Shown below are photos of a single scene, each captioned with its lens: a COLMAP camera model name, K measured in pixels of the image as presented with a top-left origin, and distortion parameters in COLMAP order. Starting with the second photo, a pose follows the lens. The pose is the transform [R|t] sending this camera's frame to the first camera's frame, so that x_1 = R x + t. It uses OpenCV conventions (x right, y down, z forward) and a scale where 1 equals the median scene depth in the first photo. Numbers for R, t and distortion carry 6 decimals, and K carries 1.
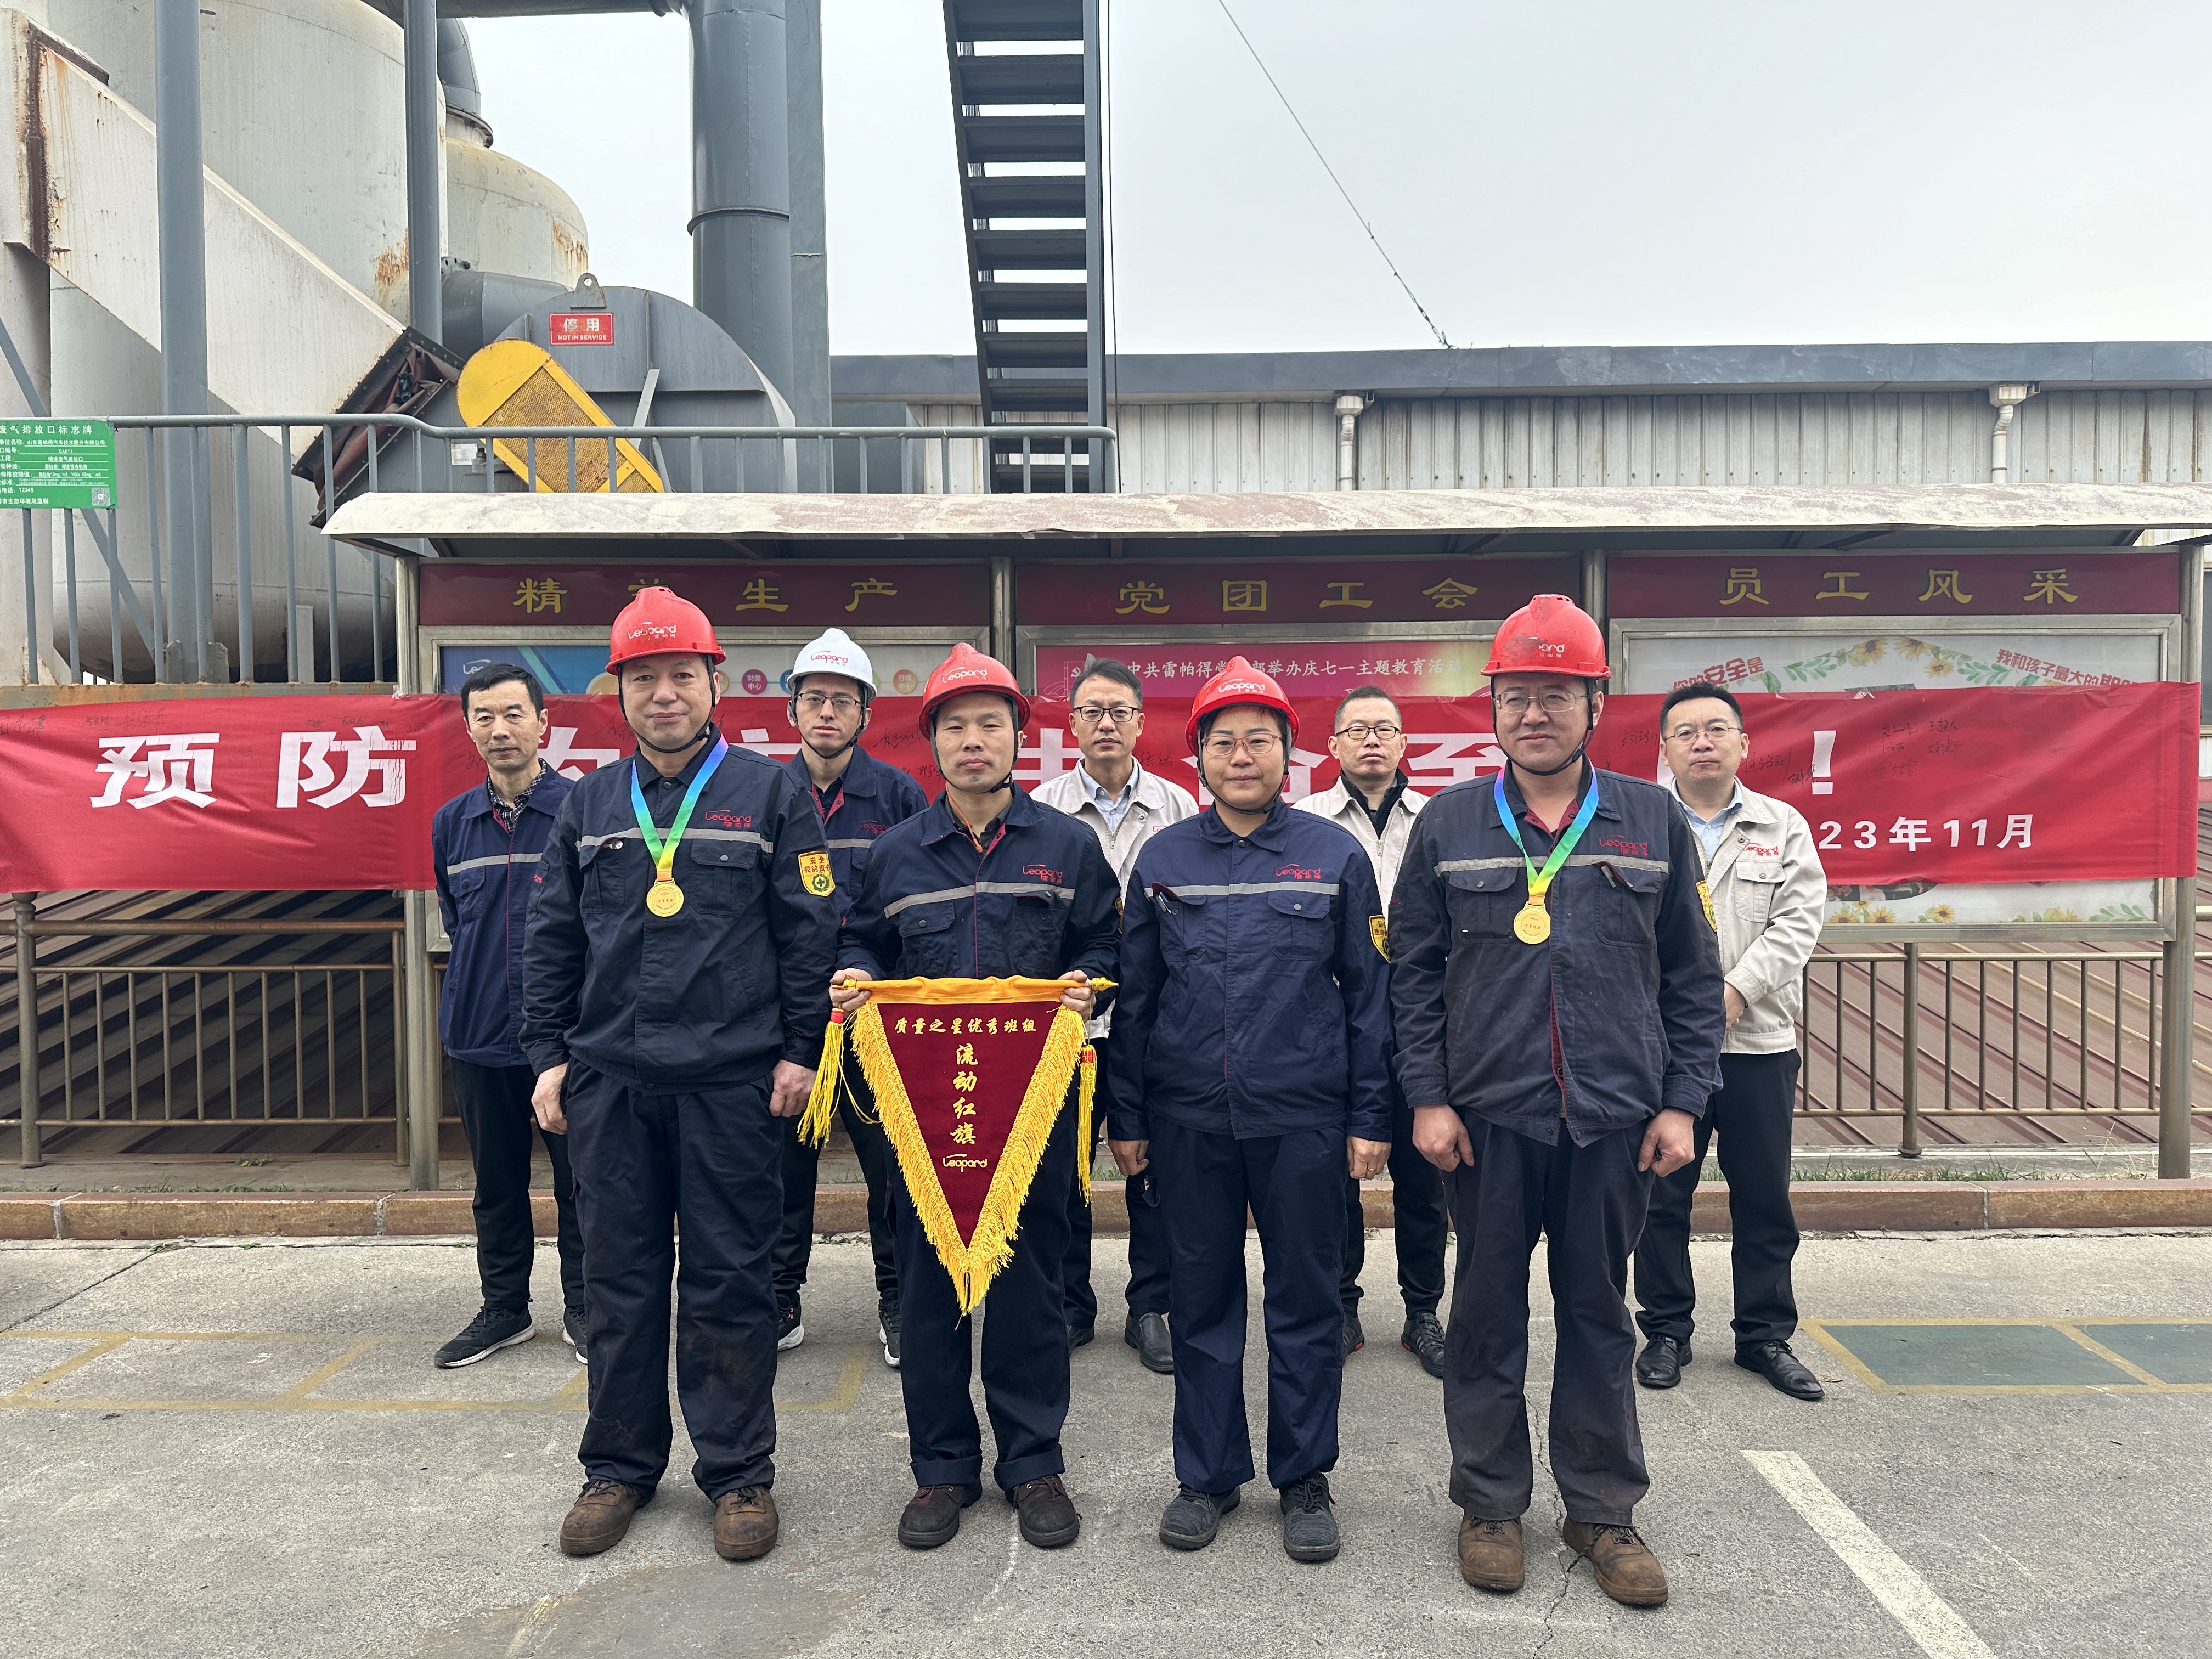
lens RADIAL K [[1559.9, 0, 1111.6], [0, 1559.9, 826.4], [0, 0, 1]] dist [0.023693, -0.023932]
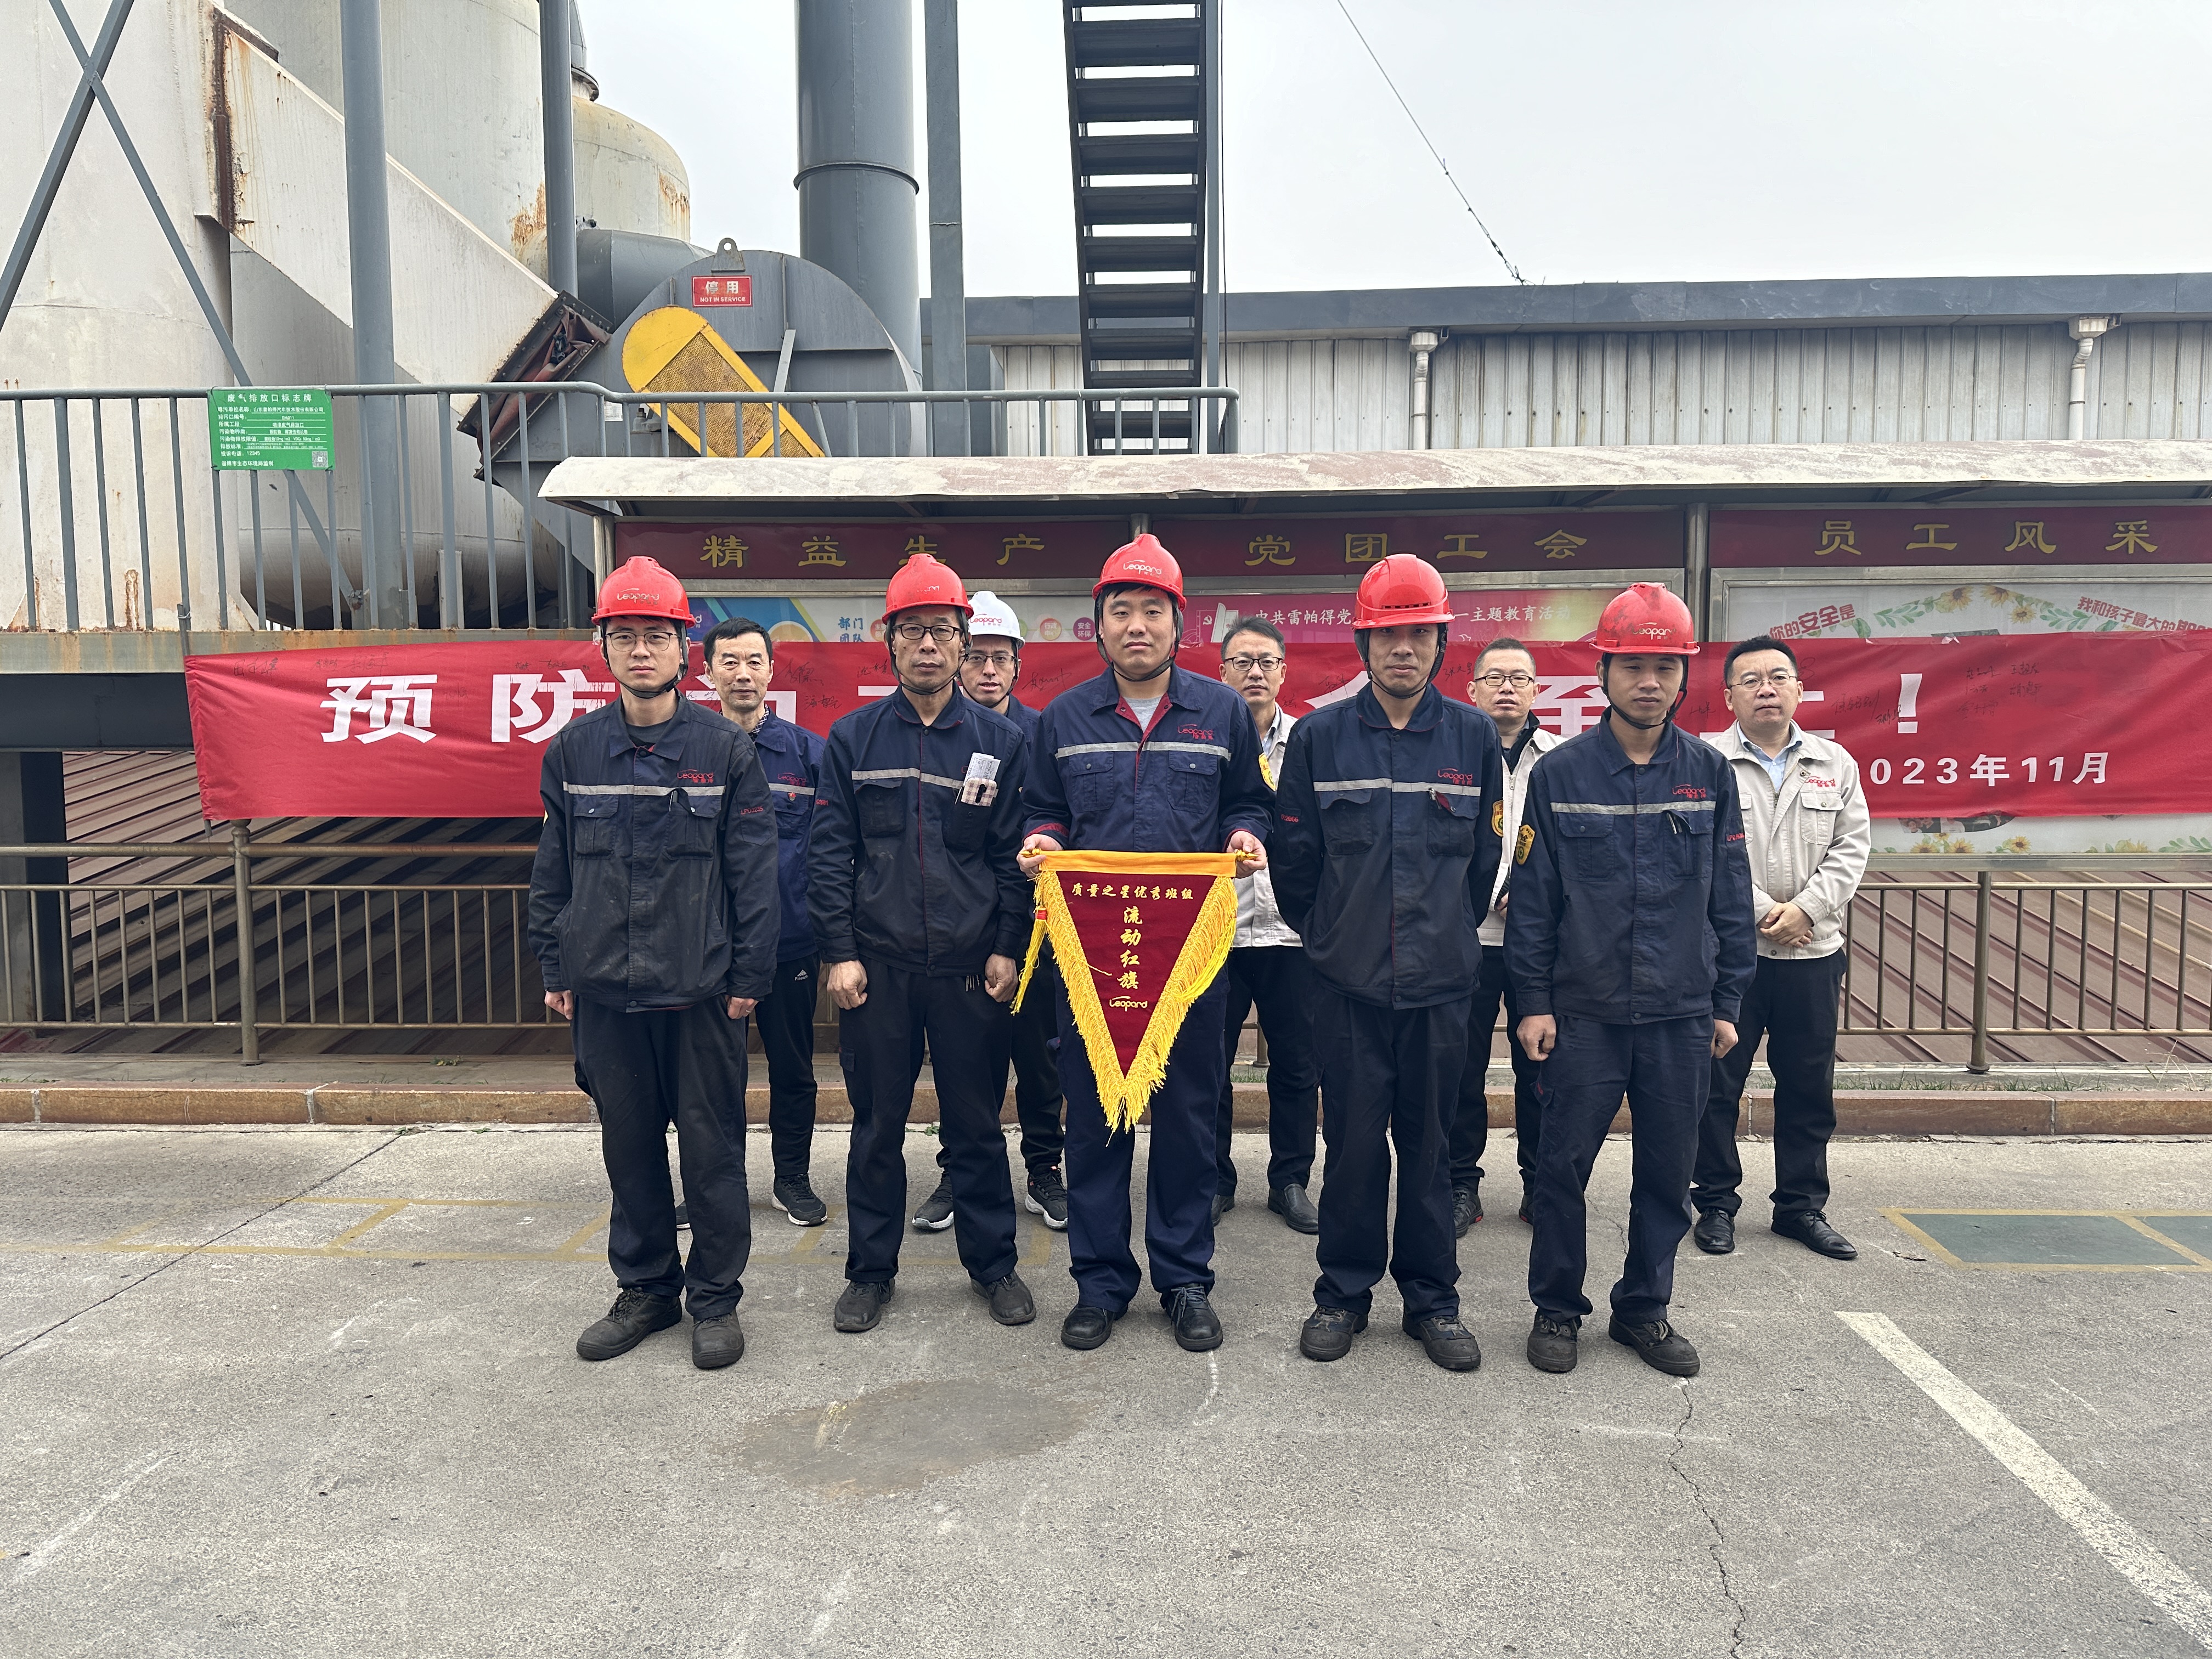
lens RADIAL K [[1557.0, 0, 1091.8], [0, 1557.0, 824.7], [0, 0, 1]] dist [0.028245, -0.028949]
pose [[0.999270, 0.004088, -0.037995, -0.063031], [-0.002419, 0.999035, 0.043847, -0.003489], [0.038138, -0.043723, 0.998315, -0.093684]]
